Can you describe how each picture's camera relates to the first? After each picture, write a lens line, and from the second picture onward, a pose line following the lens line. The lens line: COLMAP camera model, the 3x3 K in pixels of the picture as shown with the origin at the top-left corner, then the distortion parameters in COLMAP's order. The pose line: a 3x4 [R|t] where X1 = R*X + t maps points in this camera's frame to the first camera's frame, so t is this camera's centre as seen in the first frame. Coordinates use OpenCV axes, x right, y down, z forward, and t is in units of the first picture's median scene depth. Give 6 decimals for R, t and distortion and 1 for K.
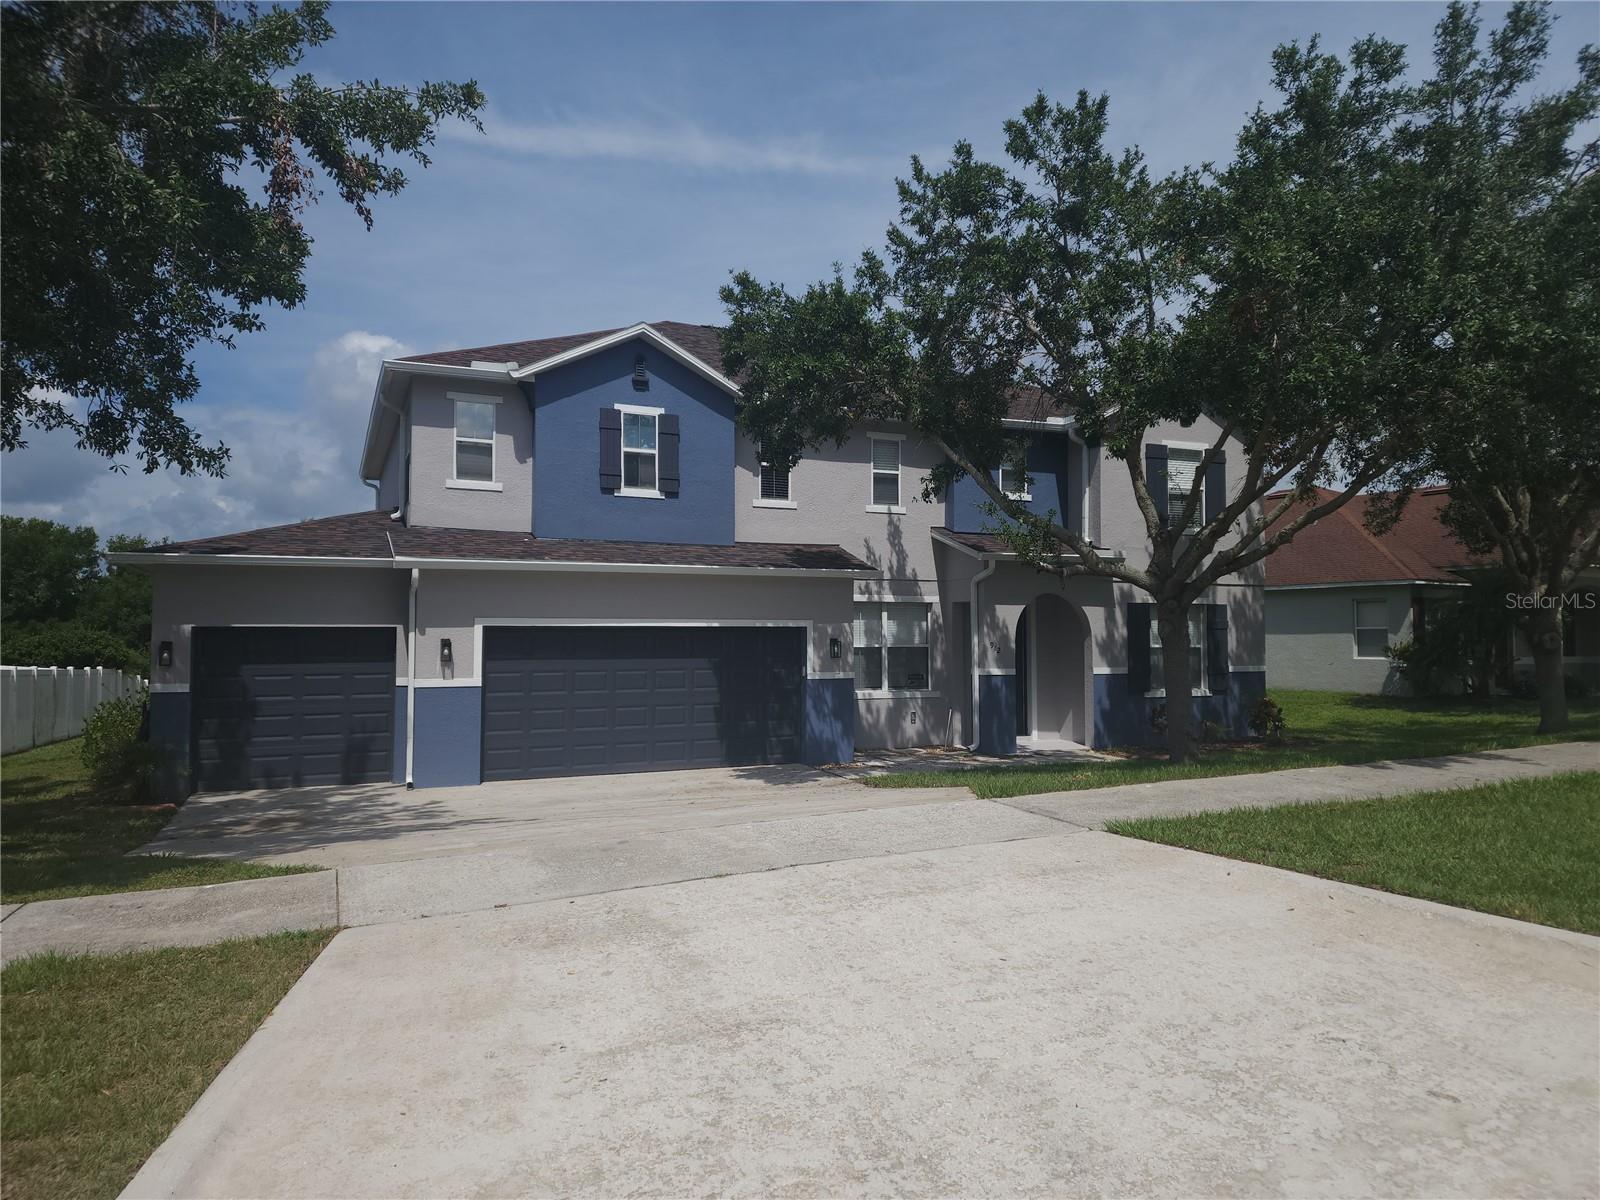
lens RADIAL K [[1054.3, 0, 796.8], [0, 1054.3, 614.1], [0, 0, 1]] dist [0.053487, -0.022765]
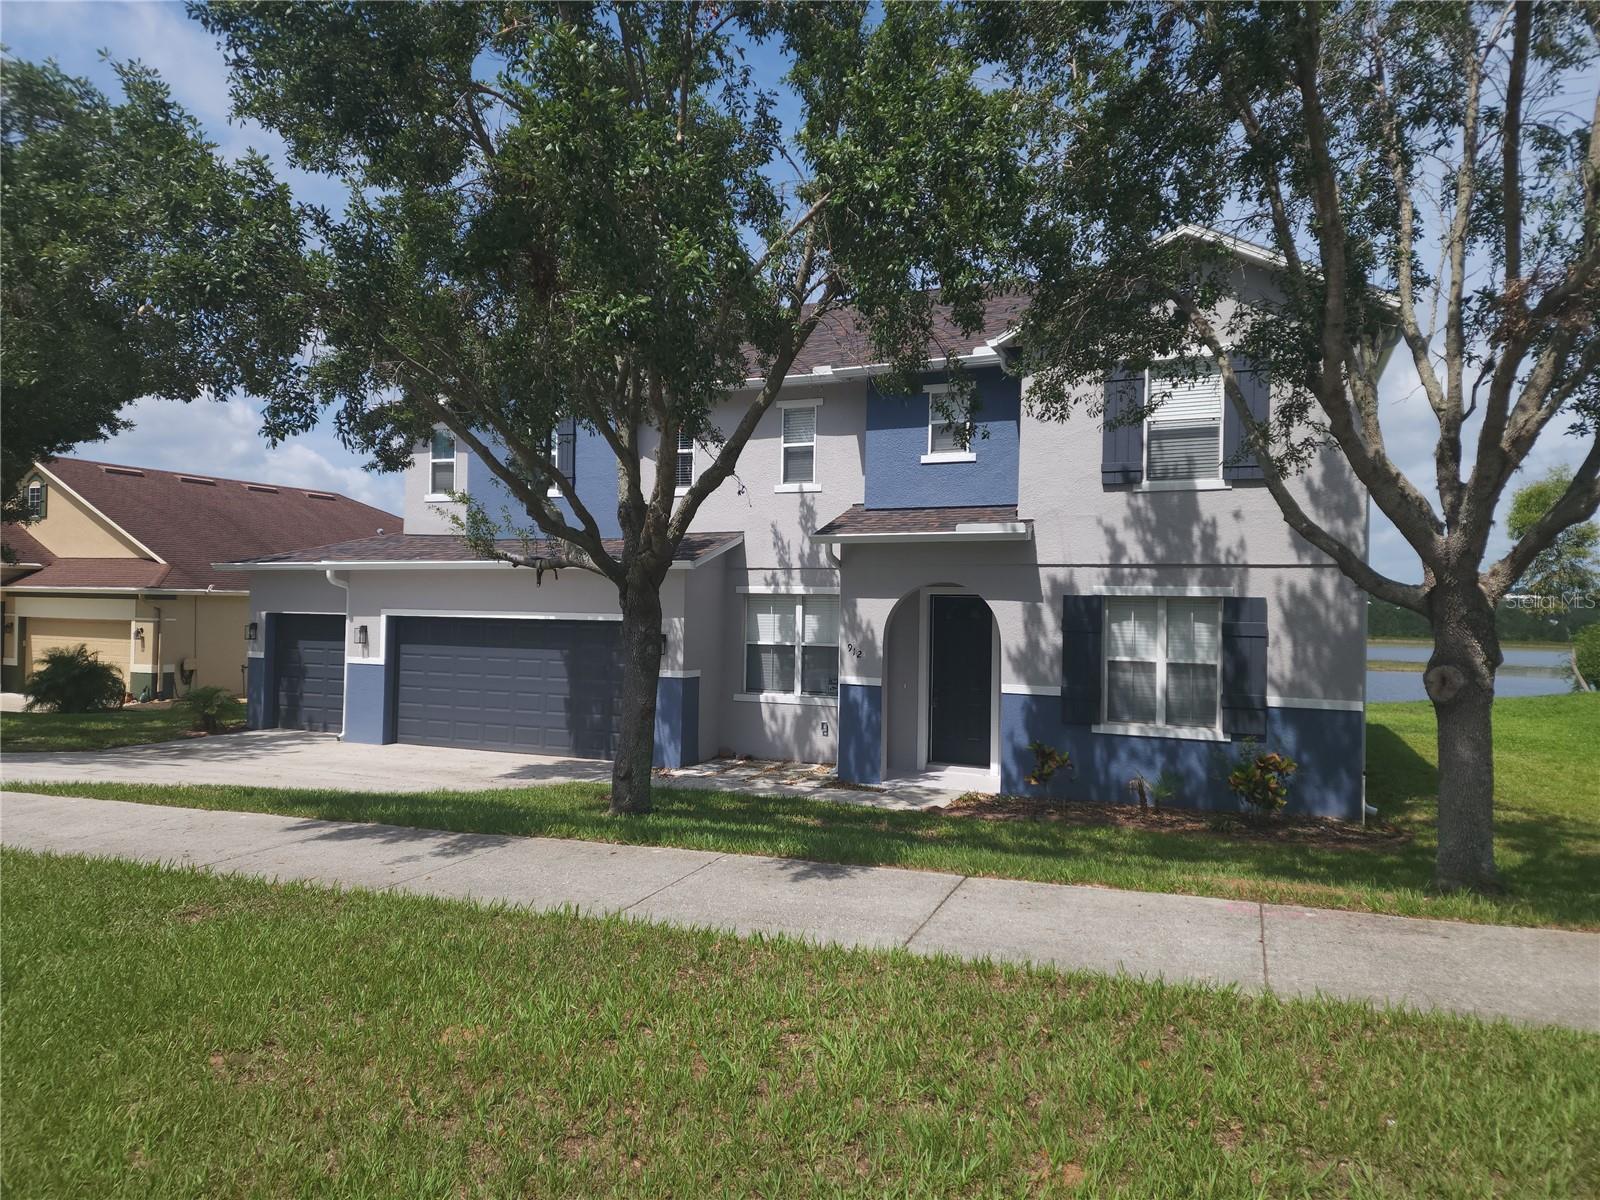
lens RADIAL K [[1054.3, 0, 795.3], [0, 1054.3, 590.4], [0, 0, 1]] dist [0.053487, -0.022765]
pose [[0.688665, 0.006626, -0.725049, 0.717208], [0.000427, 0.999954, 0.009544, -0.022981], [0.725079, -0.006883, 0.688631, 0.398723]]
